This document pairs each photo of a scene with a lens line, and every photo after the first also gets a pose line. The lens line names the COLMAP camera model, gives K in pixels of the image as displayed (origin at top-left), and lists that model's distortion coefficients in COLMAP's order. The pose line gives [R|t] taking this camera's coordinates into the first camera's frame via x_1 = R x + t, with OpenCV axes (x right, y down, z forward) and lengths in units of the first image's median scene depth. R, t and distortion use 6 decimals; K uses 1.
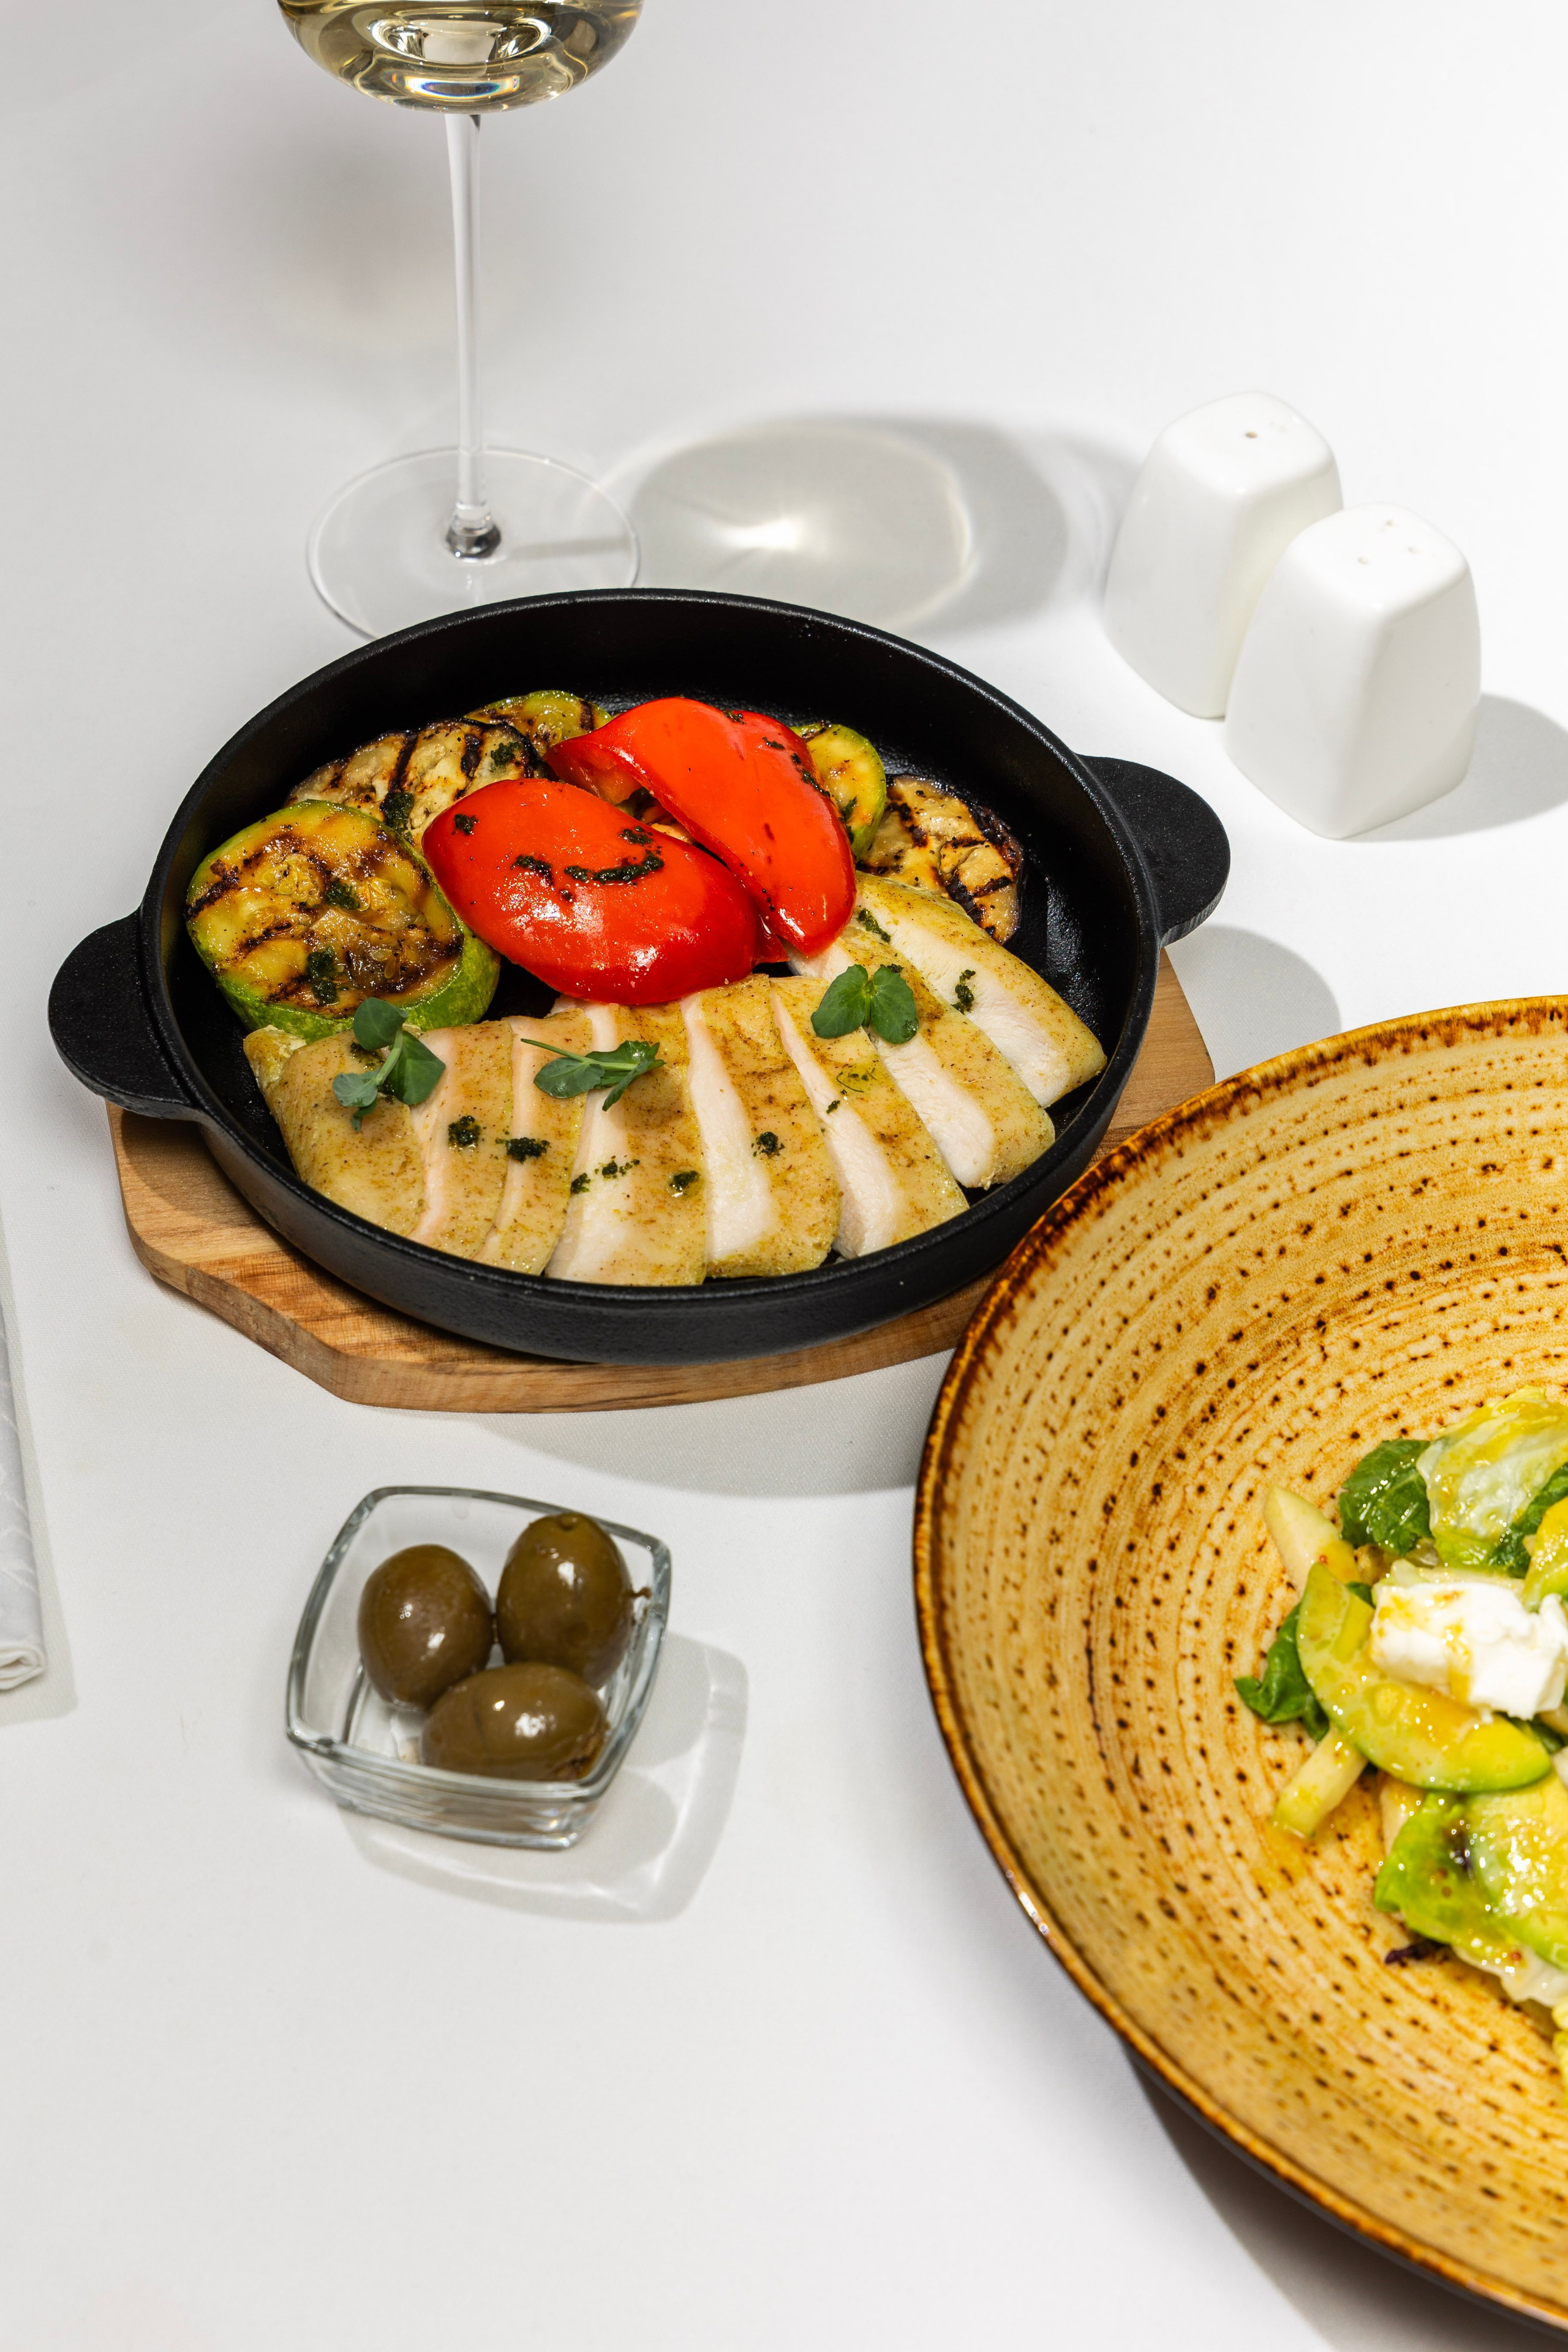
lens RADIAL K [[4467.5, 0, 783.4], [0, 4467.5, 1177.8], [0, 0, 1]] dist [0.089123, 0.000000]
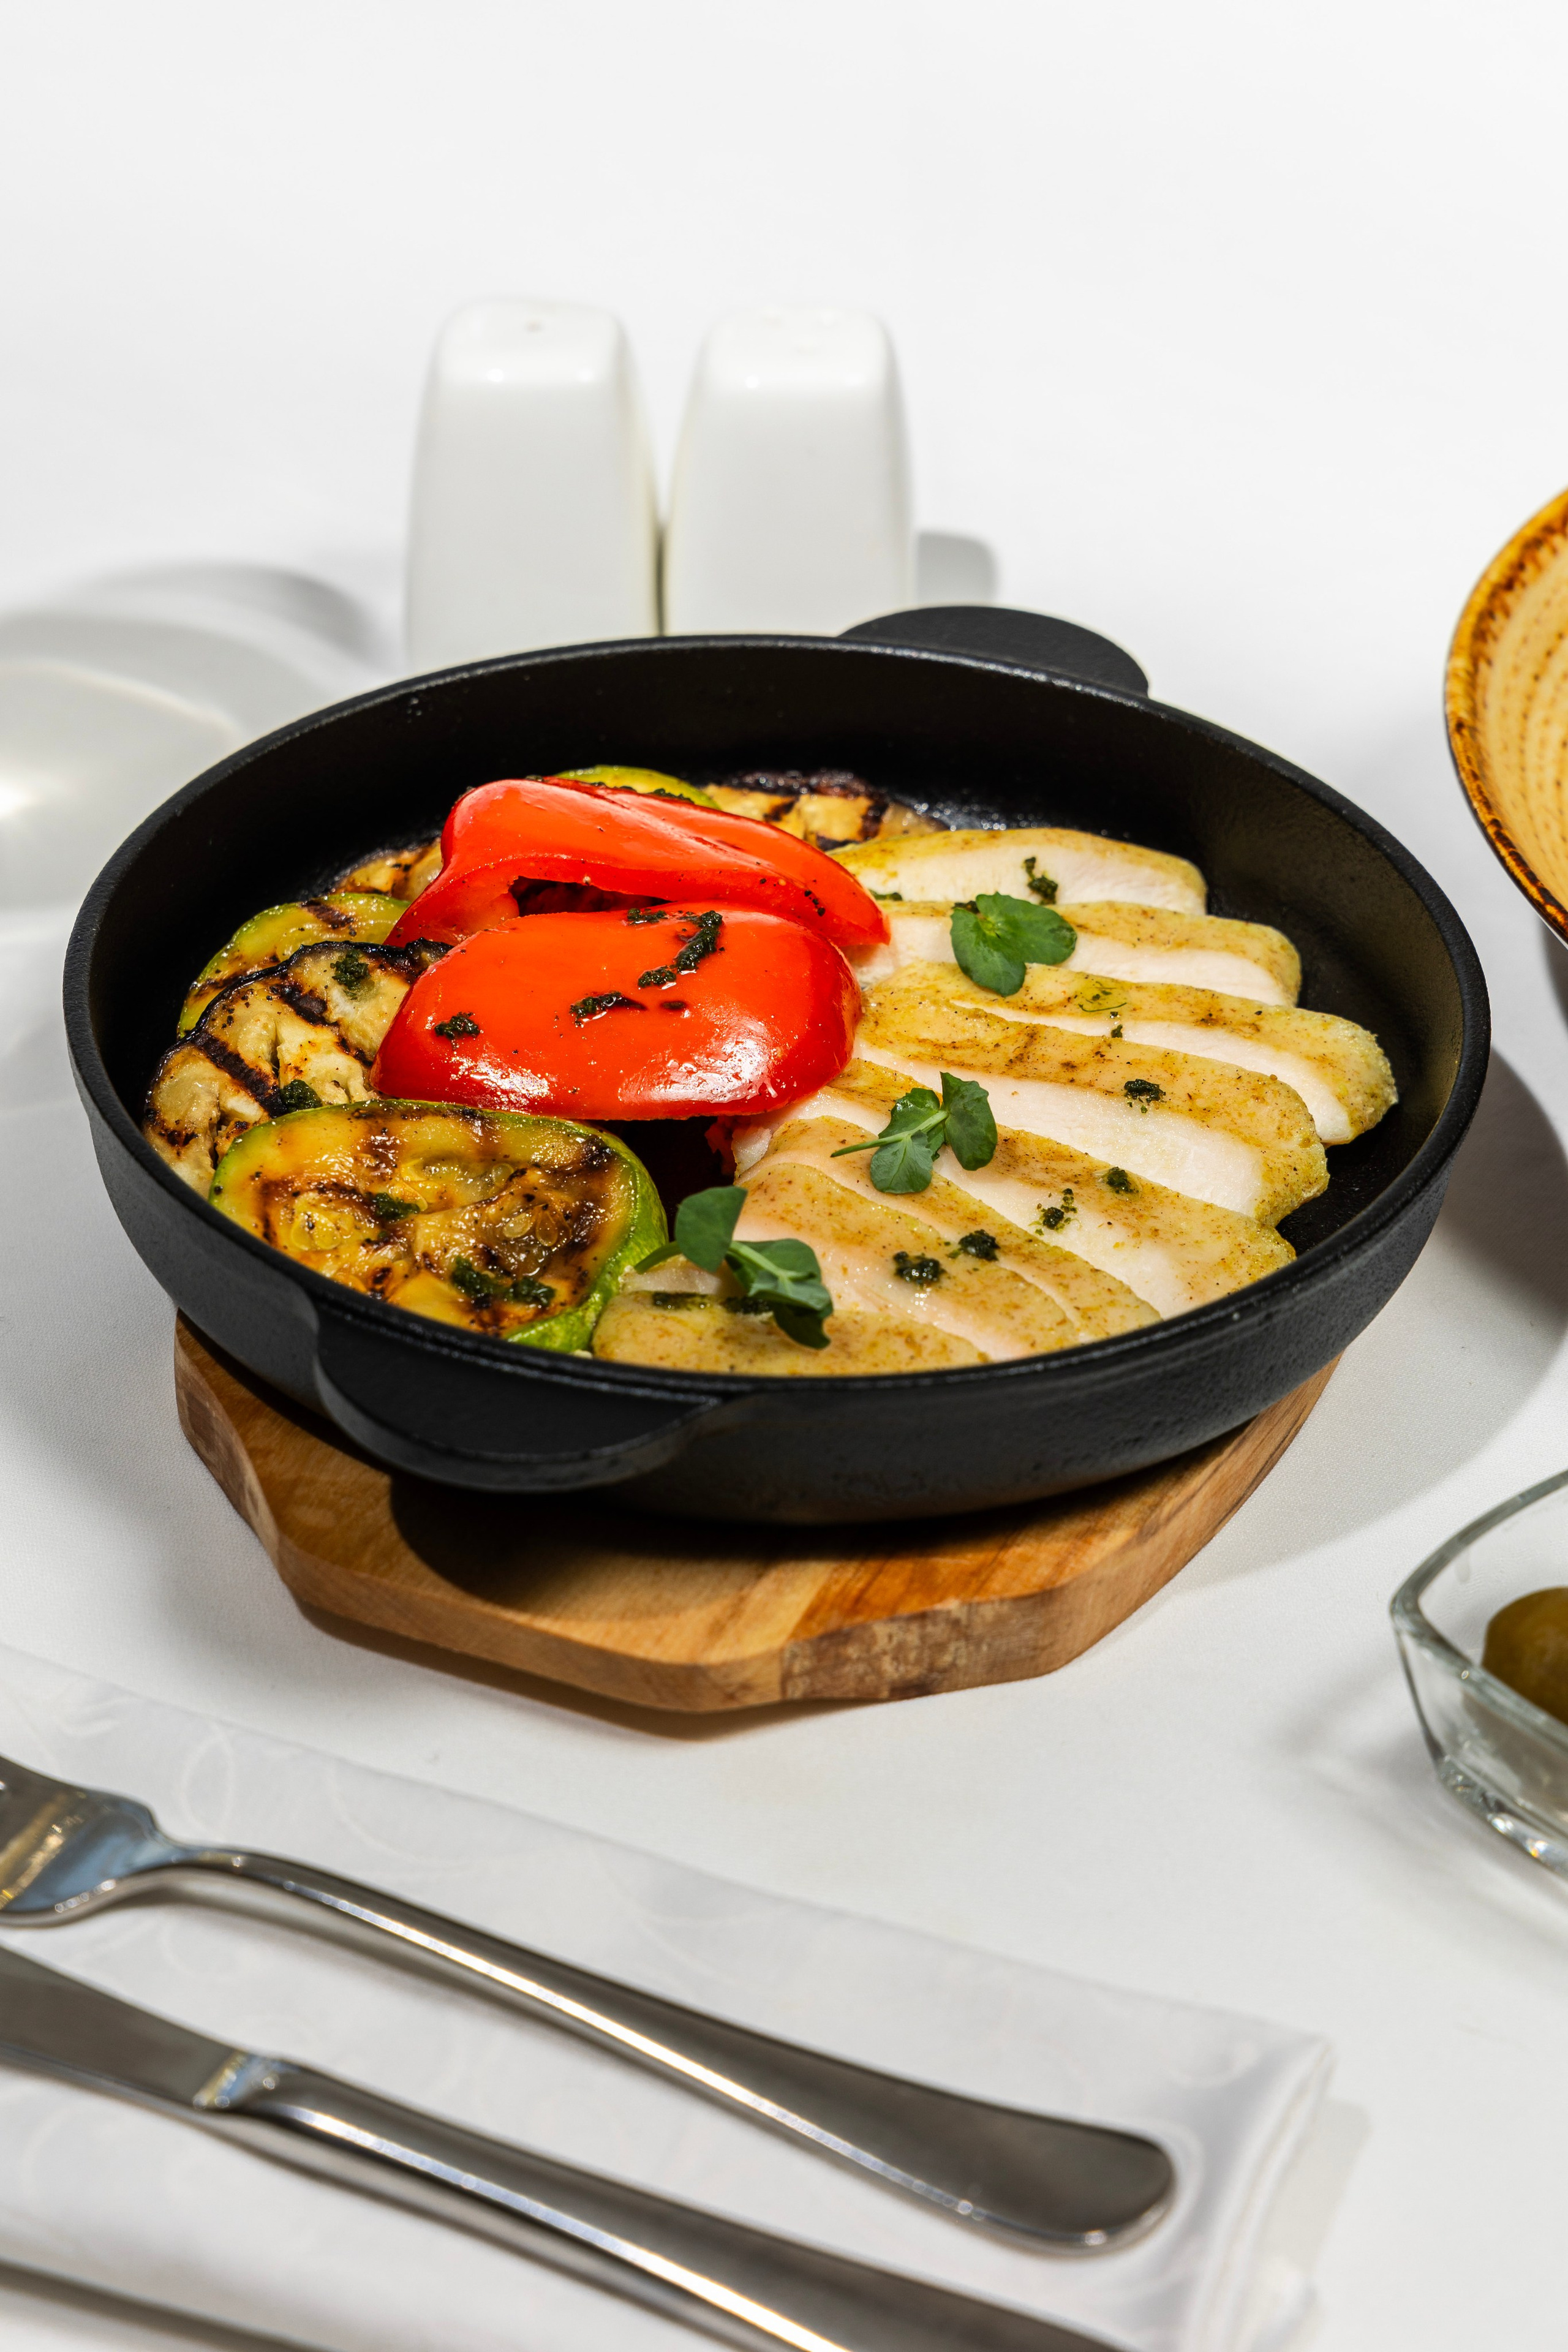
lens RADIAL K [[4784.8, 0, 783.2], [0, 4784.8, 1174.7], [0, 0, 1]] dist [0.045303, 0.000000]
pose [[0.592627, -0.481025, 0.646071, -0.542475], [0.594689, 0.802283, 0.051834, -0.071096], [-0.543265, 0.353494, 0.761515, 0.426765]]
